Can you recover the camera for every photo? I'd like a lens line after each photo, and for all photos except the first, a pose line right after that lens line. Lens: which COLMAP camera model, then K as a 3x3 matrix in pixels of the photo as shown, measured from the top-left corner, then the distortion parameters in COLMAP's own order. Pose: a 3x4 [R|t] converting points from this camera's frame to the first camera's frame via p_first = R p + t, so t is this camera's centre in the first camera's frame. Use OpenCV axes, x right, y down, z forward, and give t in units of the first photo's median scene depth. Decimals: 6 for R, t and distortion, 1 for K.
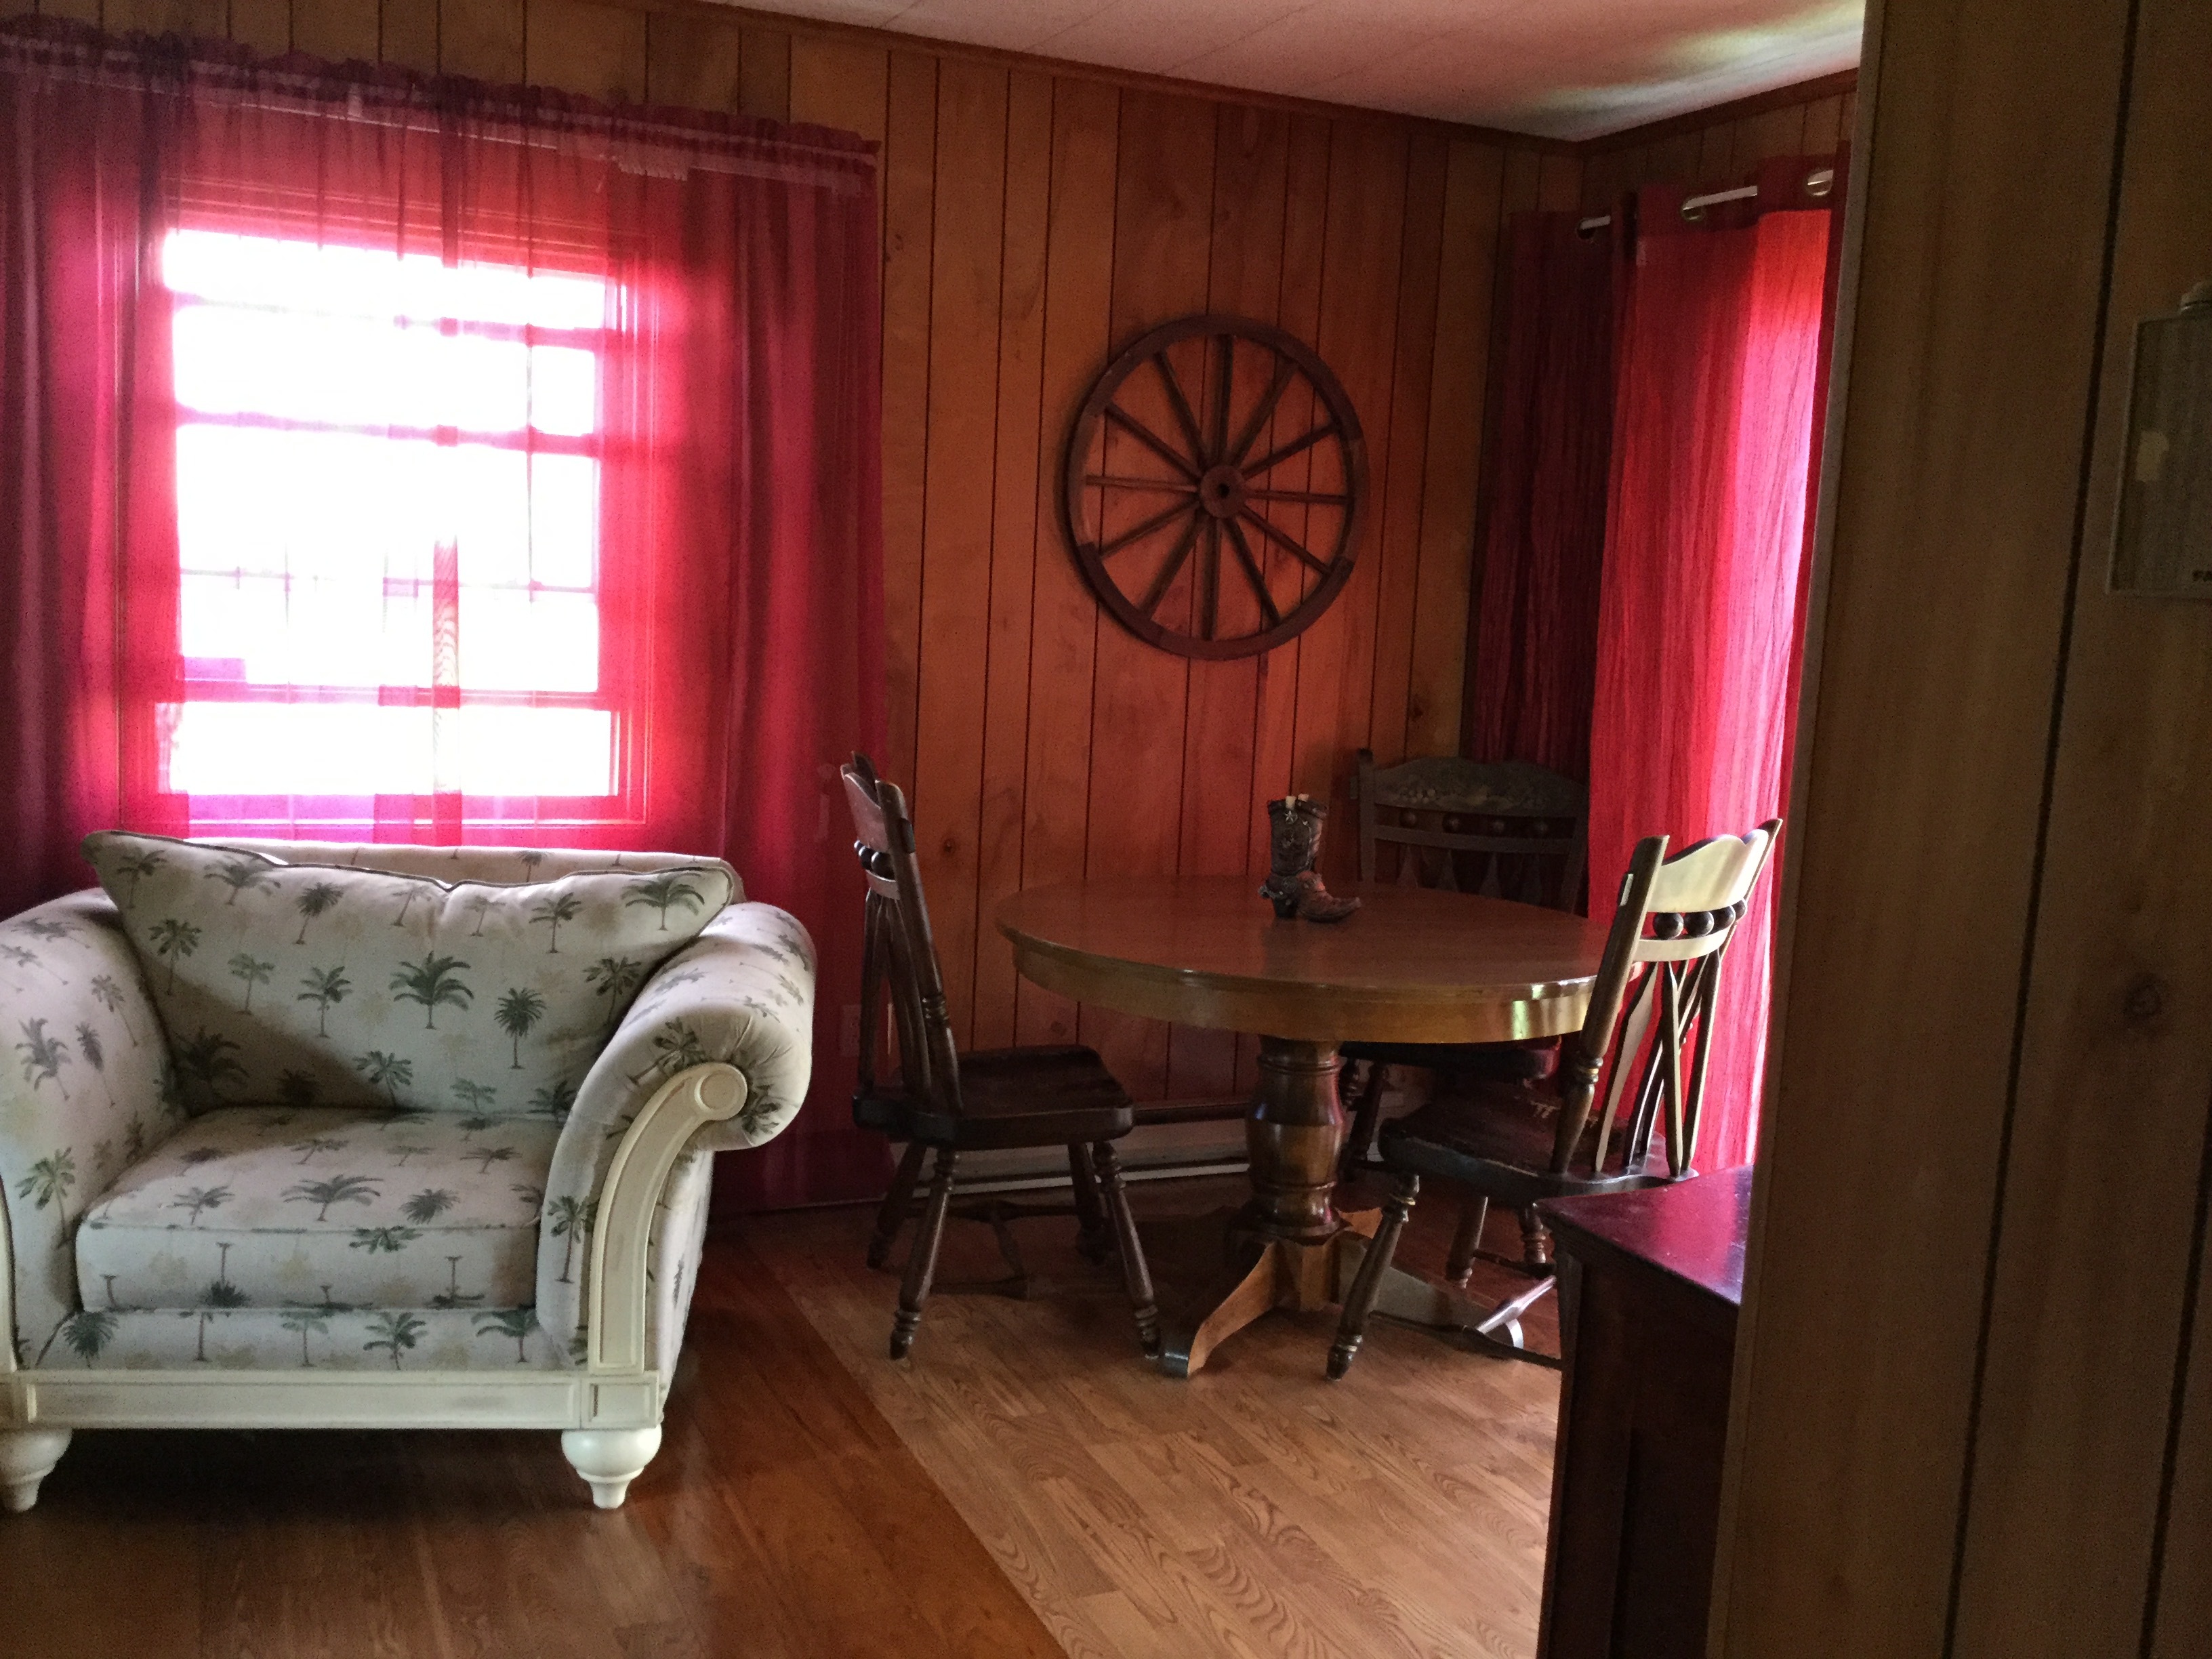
lens RADIAL K [[1988.1, 0, 1102.6], [0, 1988.1, 819.4], [0, 0, 1]] dist [0.095335, -0.180595]
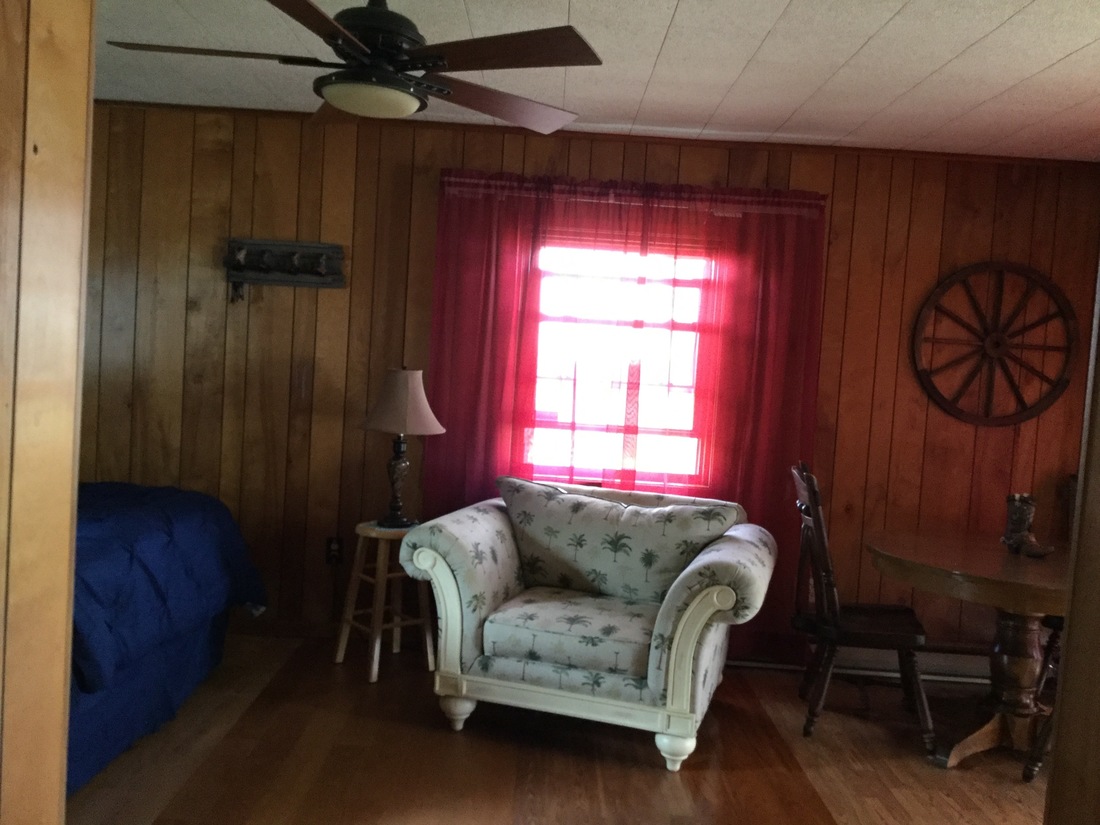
lens RADIAL K [[988.7, 0, 548.3], [0, 988.7, 407.5], [0, 0, 1]] dist [0.095335, -0.180595]
pose [[0.914196, 0.030773, -0.404103, 0.071706], [-0.066675, 0.994947, -0.075072, 0.010153], [0.399751, 0.095574, 0.911628, -0.153271]]
